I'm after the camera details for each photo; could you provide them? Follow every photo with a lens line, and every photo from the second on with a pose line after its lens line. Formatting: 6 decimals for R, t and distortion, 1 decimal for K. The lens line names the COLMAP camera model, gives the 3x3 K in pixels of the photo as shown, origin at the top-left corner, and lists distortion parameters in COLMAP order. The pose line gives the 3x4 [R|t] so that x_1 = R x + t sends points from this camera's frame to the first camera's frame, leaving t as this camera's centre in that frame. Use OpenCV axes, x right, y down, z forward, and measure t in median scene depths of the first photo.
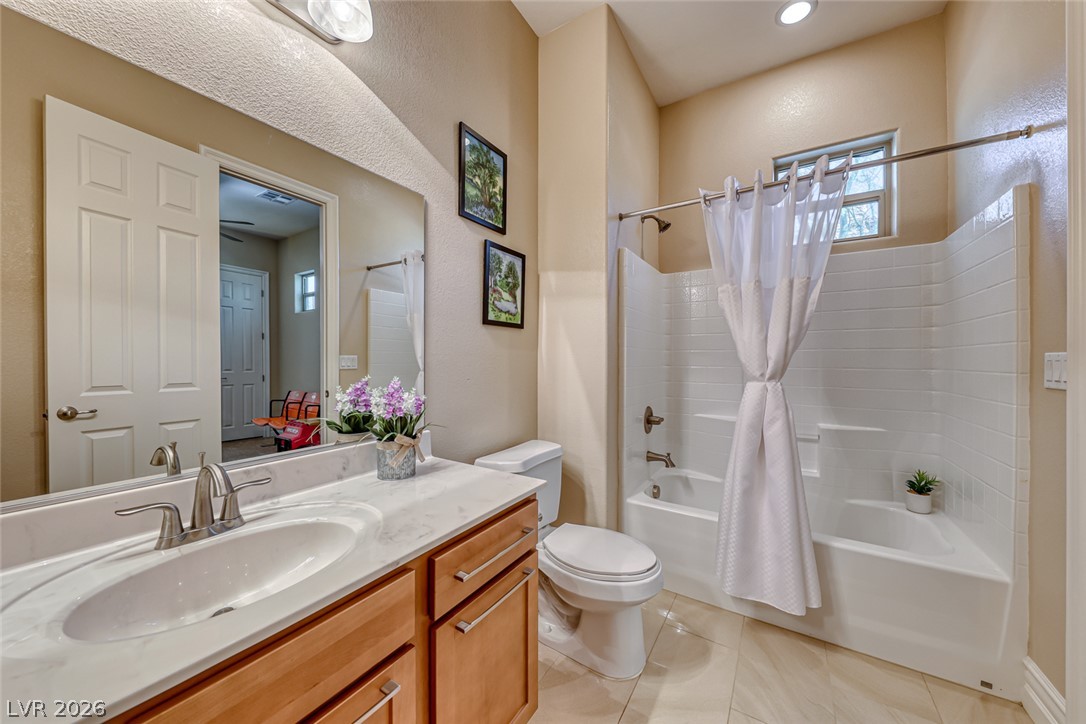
lens RADIAL K [[373.6, 0, 537.9], [0, 373.6, 357.3], [0, 0, 1]] dist [-0.000609, -0.000047]
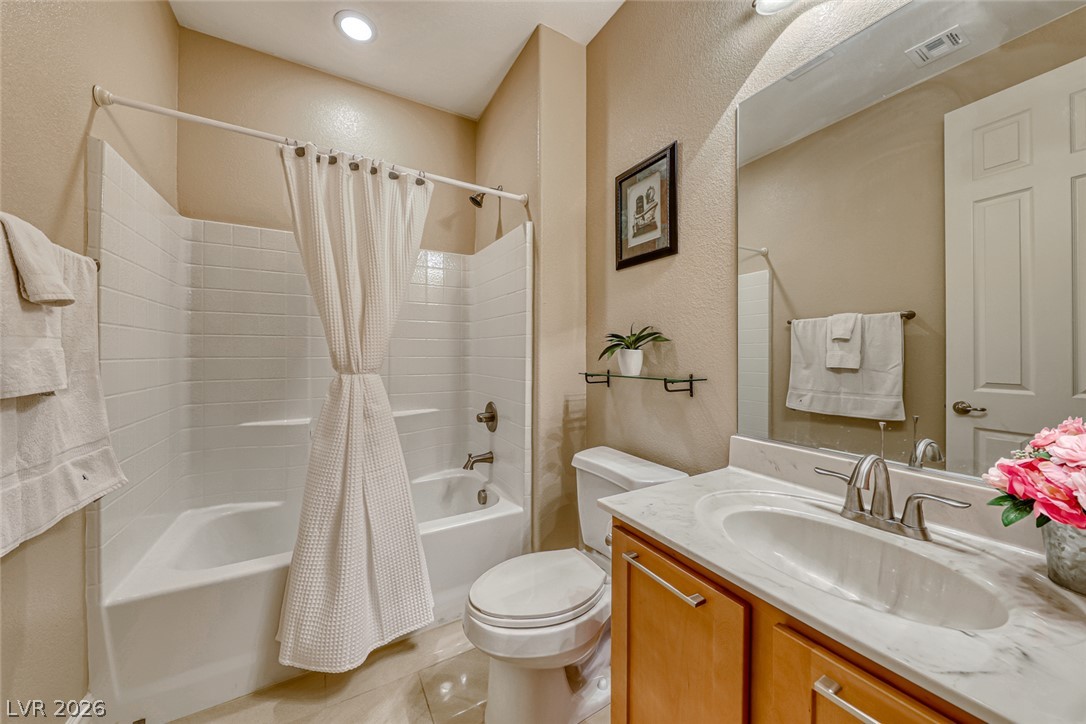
lens RADIAL K [[373.6, 0, 540.3], [0, 373.6, 361.4], [0, 0, 1]] dist [-0.000609, -0.000047]
pose [[-0.442019, -0.003397, -0.896999, 0.407370], [-0.006087, 0.999981, -0.000788, 0.036408], [0.896985, 0.005112, -0.442031, 0.603615]]
